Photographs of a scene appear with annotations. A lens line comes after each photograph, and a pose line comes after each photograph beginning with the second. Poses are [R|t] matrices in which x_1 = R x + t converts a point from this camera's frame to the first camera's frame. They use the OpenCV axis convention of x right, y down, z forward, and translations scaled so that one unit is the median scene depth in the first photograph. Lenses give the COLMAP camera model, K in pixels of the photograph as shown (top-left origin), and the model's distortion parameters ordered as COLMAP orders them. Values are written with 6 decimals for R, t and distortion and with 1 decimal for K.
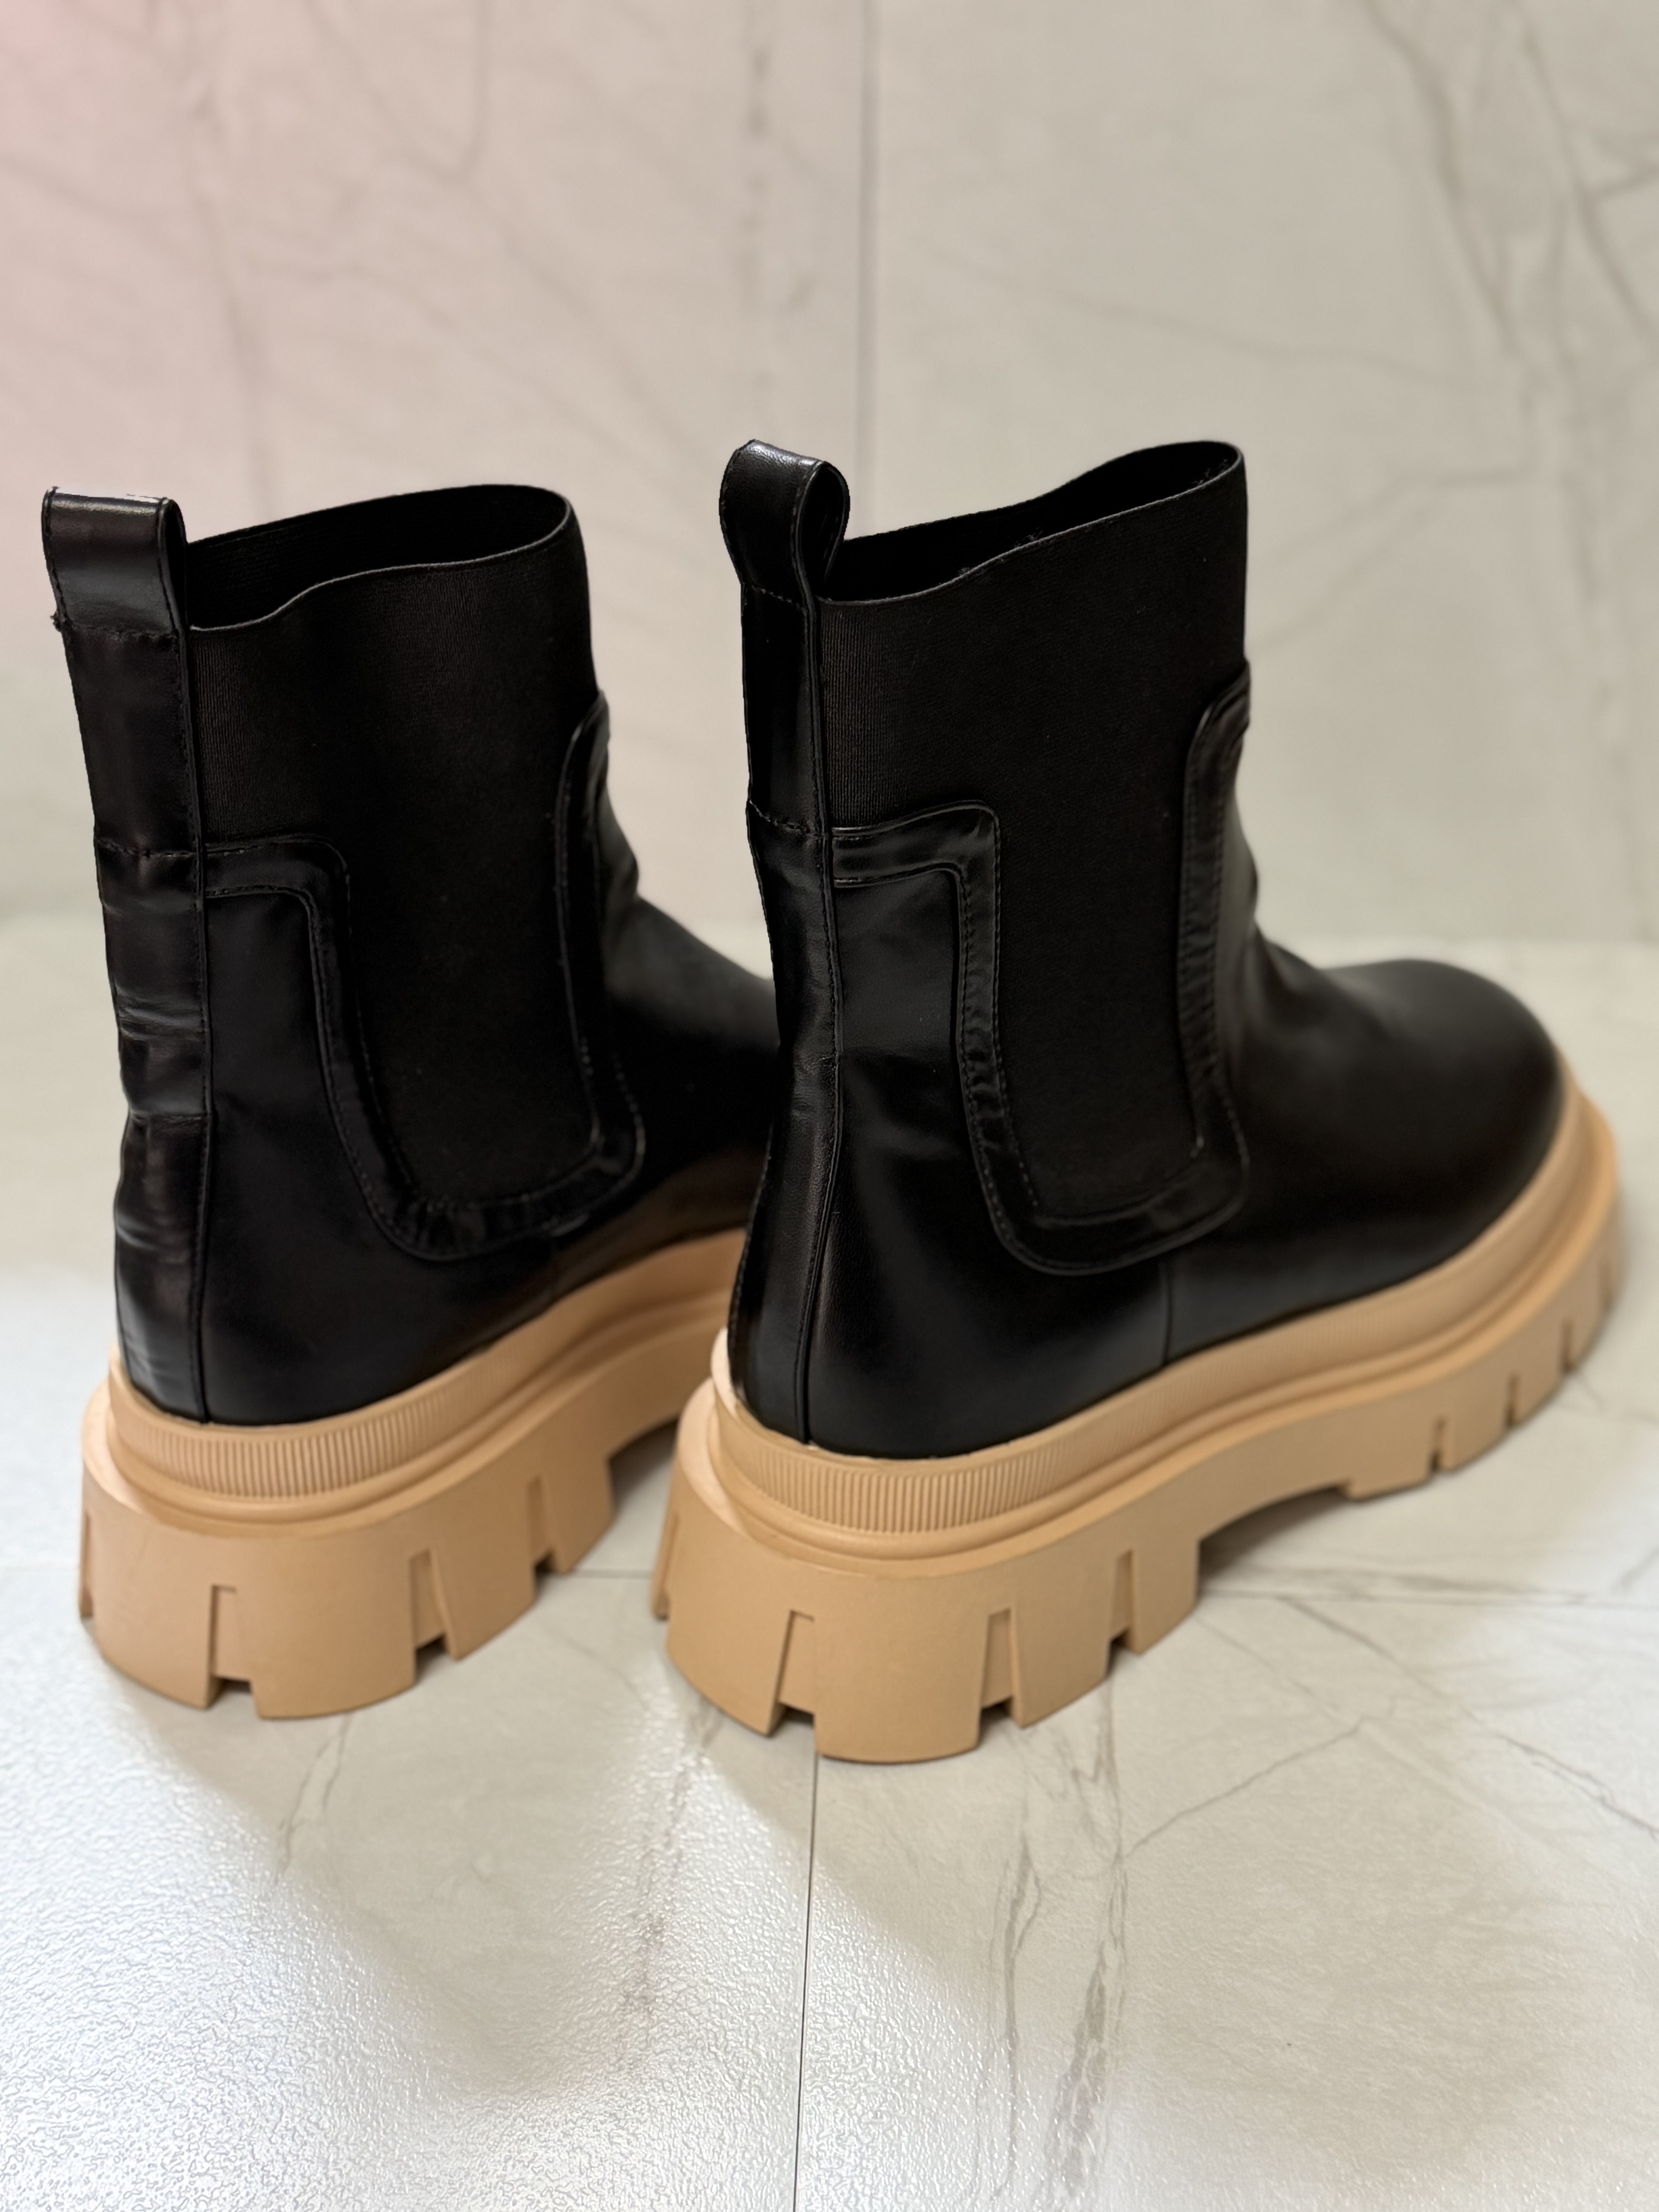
lens RADIAL K [[3062.6, 0, 818.9], [0, 3062.6, 1094.5], [0, 0, 1]] dist [0.049453, 0.000000]
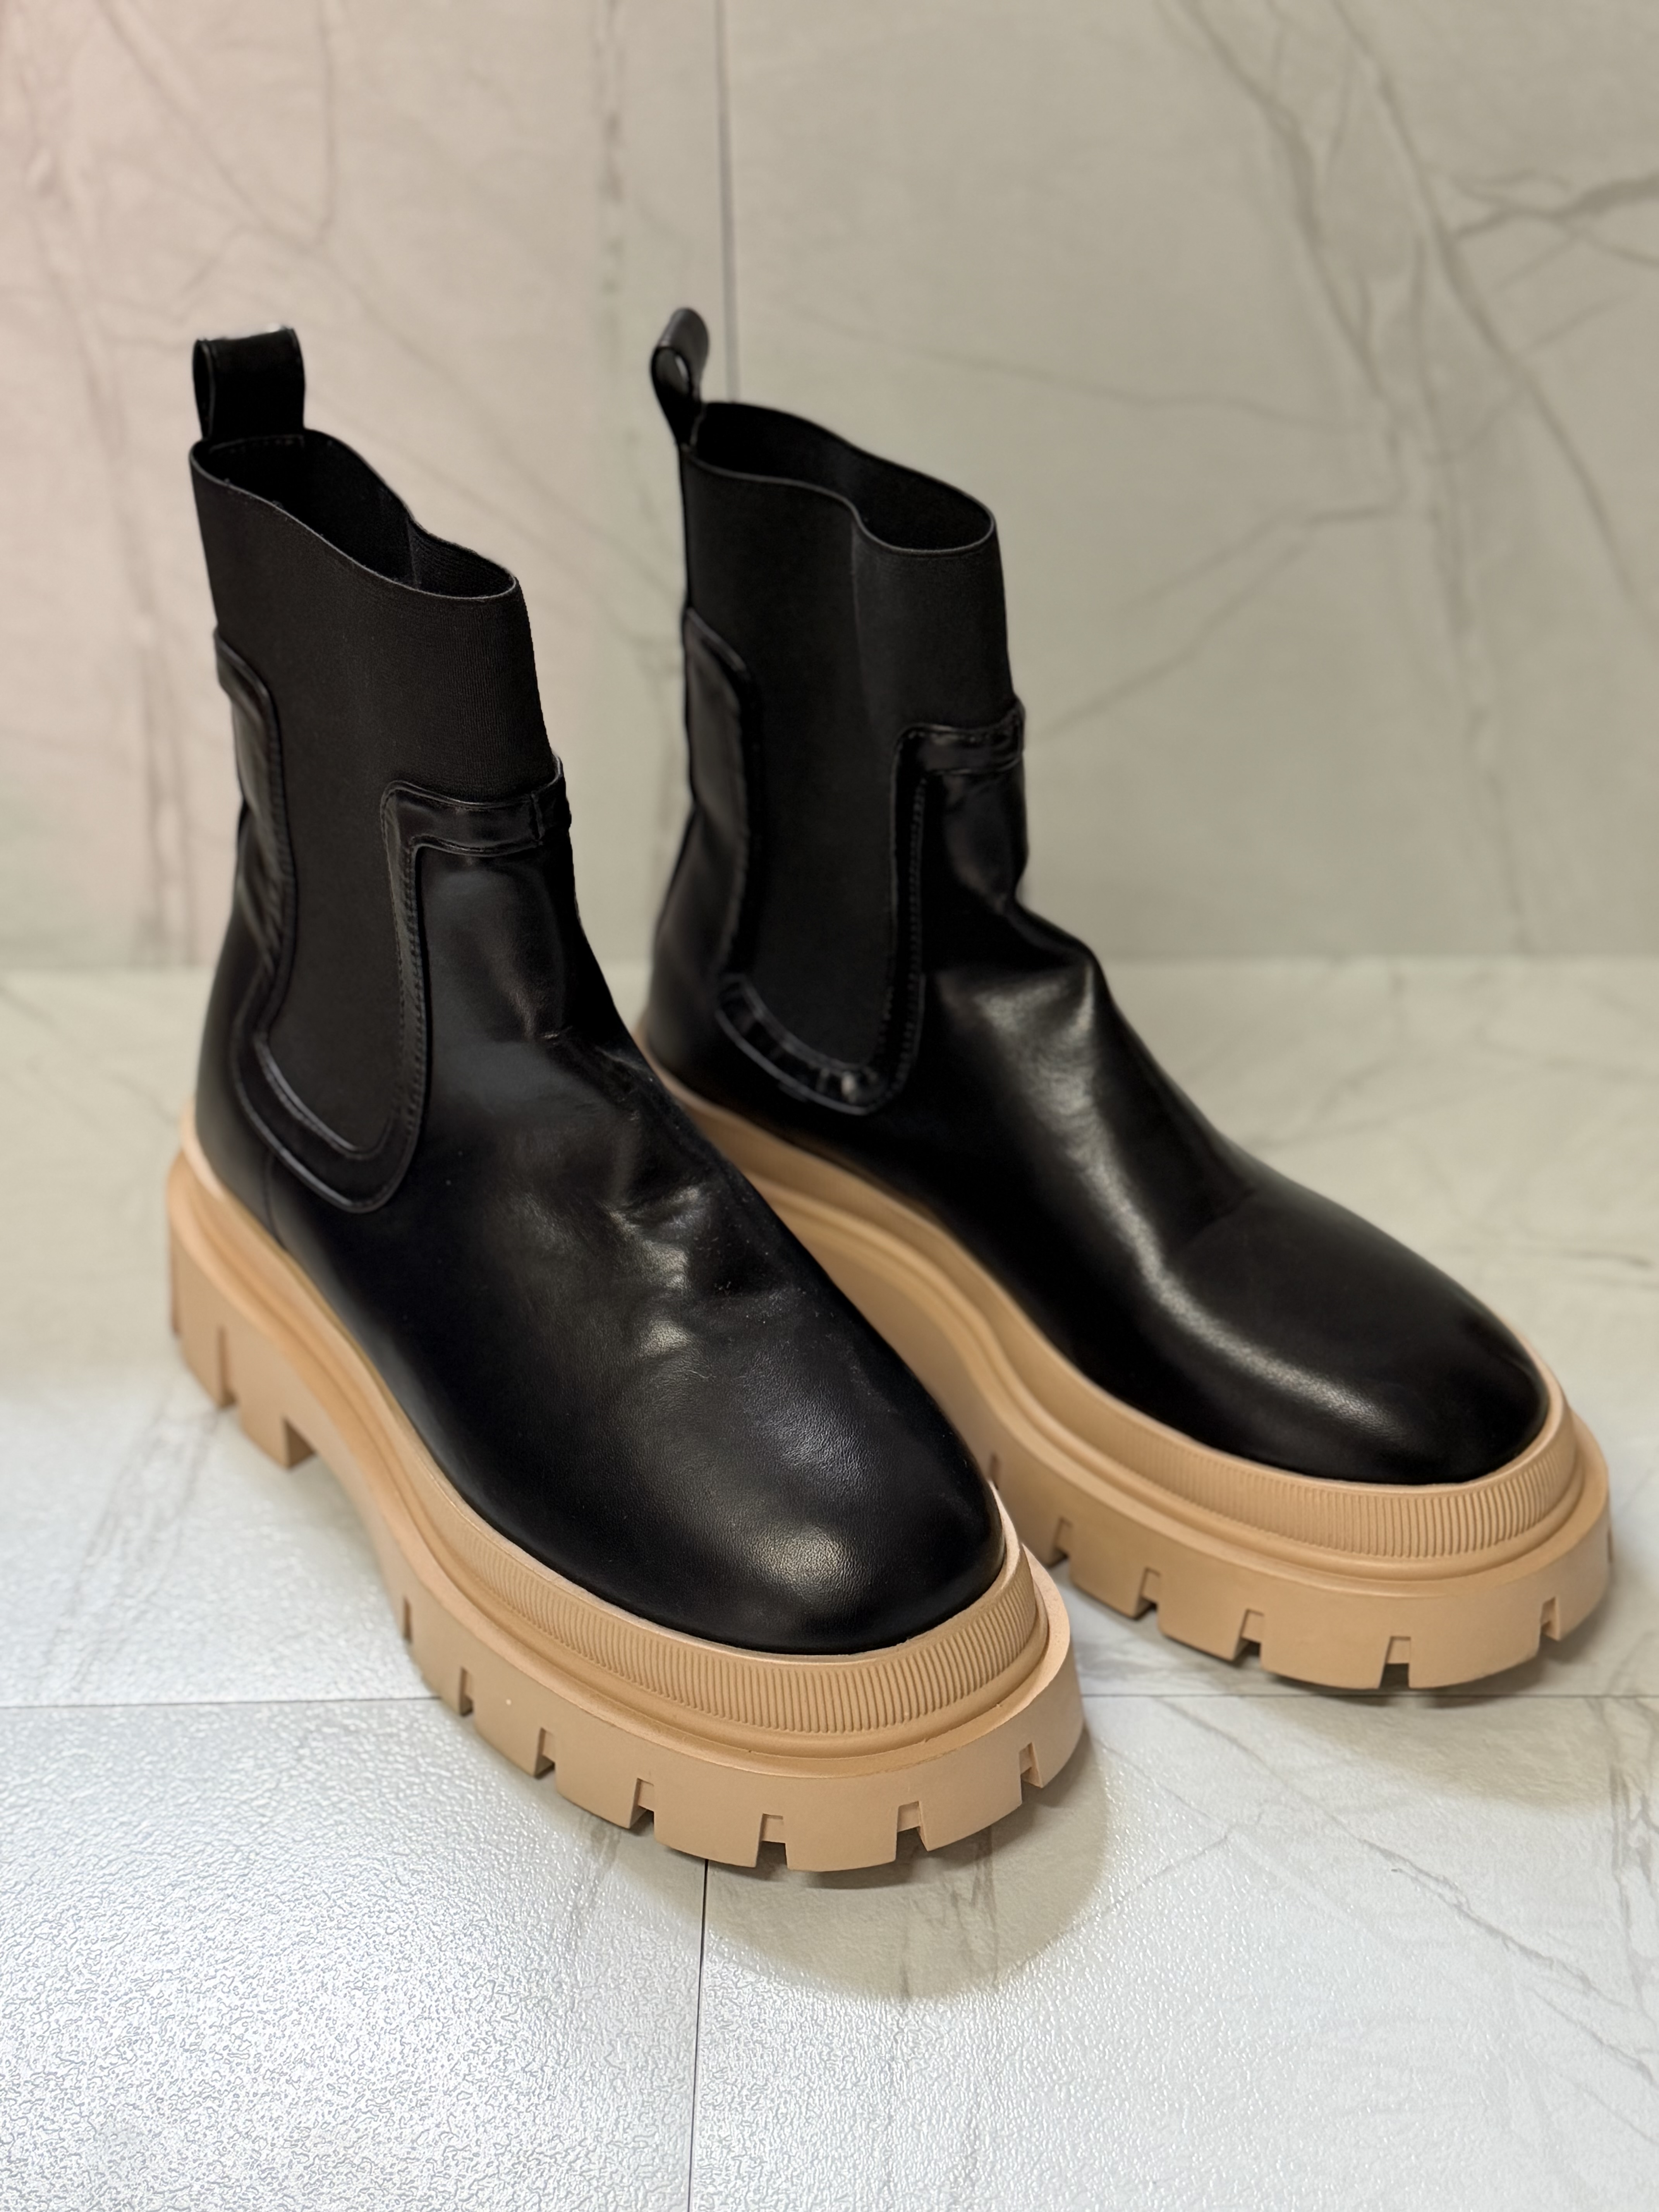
lens RADIAL K [[3062.6, 0, 834.8], [0, 3062.6, 1102.8], [0, 0, 1]] dist [0.049453, 0.000000]
pose [[0.999345, -0.032201, 0.016494, 0.035235], [0.030878, 0.996707, 0.074980, -0.127953], [-0.018854, -0.074421, 0.997049, -0.014915]]
